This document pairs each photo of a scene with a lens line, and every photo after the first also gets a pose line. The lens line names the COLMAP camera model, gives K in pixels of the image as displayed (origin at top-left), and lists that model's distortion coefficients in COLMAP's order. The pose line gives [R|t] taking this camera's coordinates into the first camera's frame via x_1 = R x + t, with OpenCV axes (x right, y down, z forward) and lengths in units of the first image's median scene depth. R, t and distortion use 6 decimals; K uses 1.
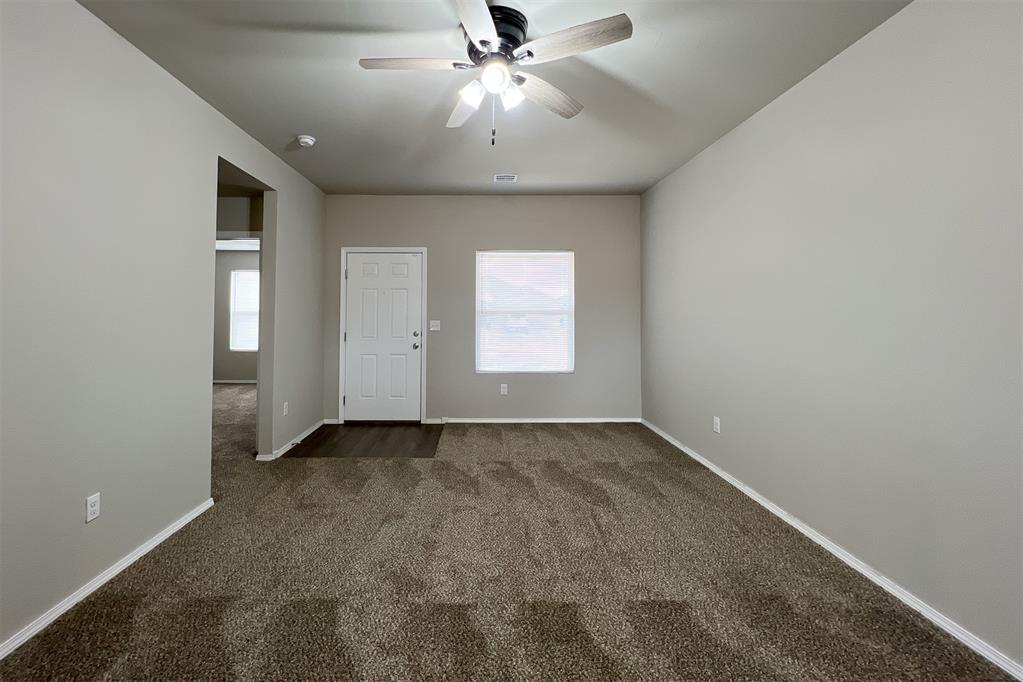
lens RADIAL K [[415.0, 0, 503.2], [0, 415.0, 302.5], [0, 0, 1]] dist [0.000264, 0.000034]
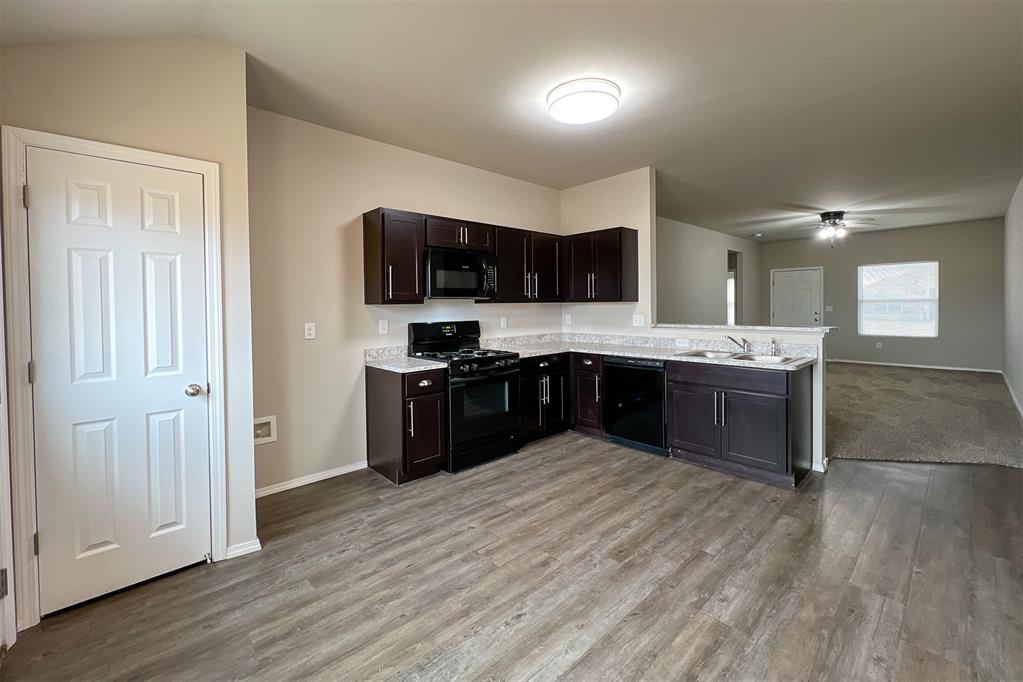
lens RADIAL K [[415.0, 0, 503.2], [0, 415.0, 302.5], [0, 0, 1]] dist [0.000264, 0.000034]
pose [[0.620110, -0.014212, -0.784386, 0.385328], [0.028693, 0.999578, 0.004573, -0.022742], [0.783990, -0.025342, 0.620256, -1.282564]]
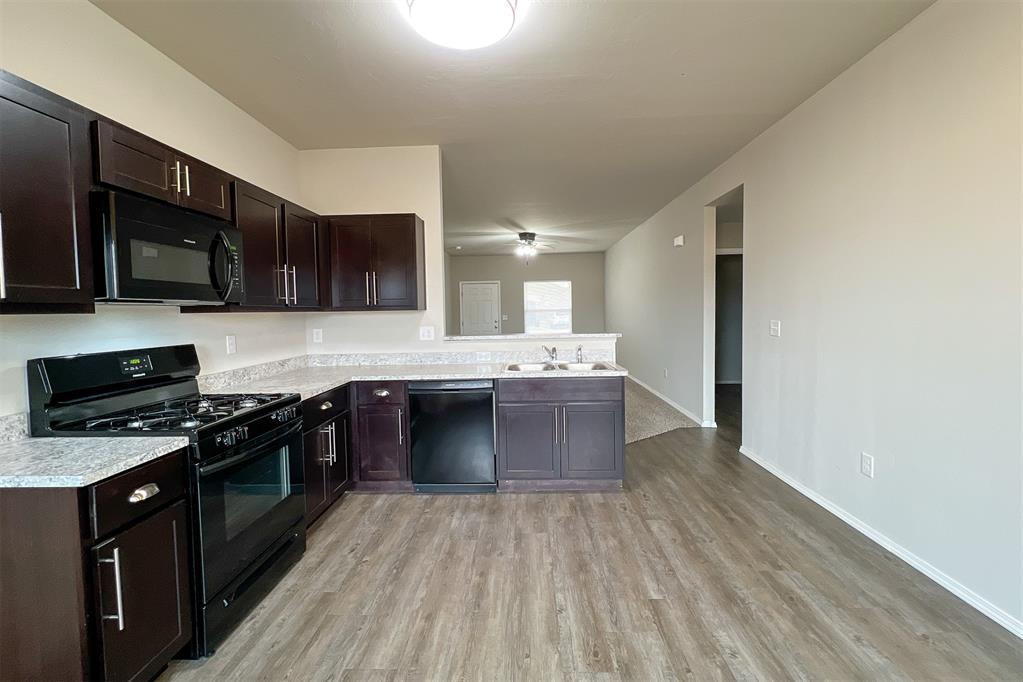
lens RADIAL K [[435.4, 0, 500.6], [0, 435.4, 324.3], [0, 0, 1]] dist [0.000935, 0.000121]
pose [[0.993692, -0.017049, -0.110842, 0.059152], [0.022648, 0.998520, 0.049447, -0.022008], [0.109835, -0.051645, 0.992607, -1.240422]]
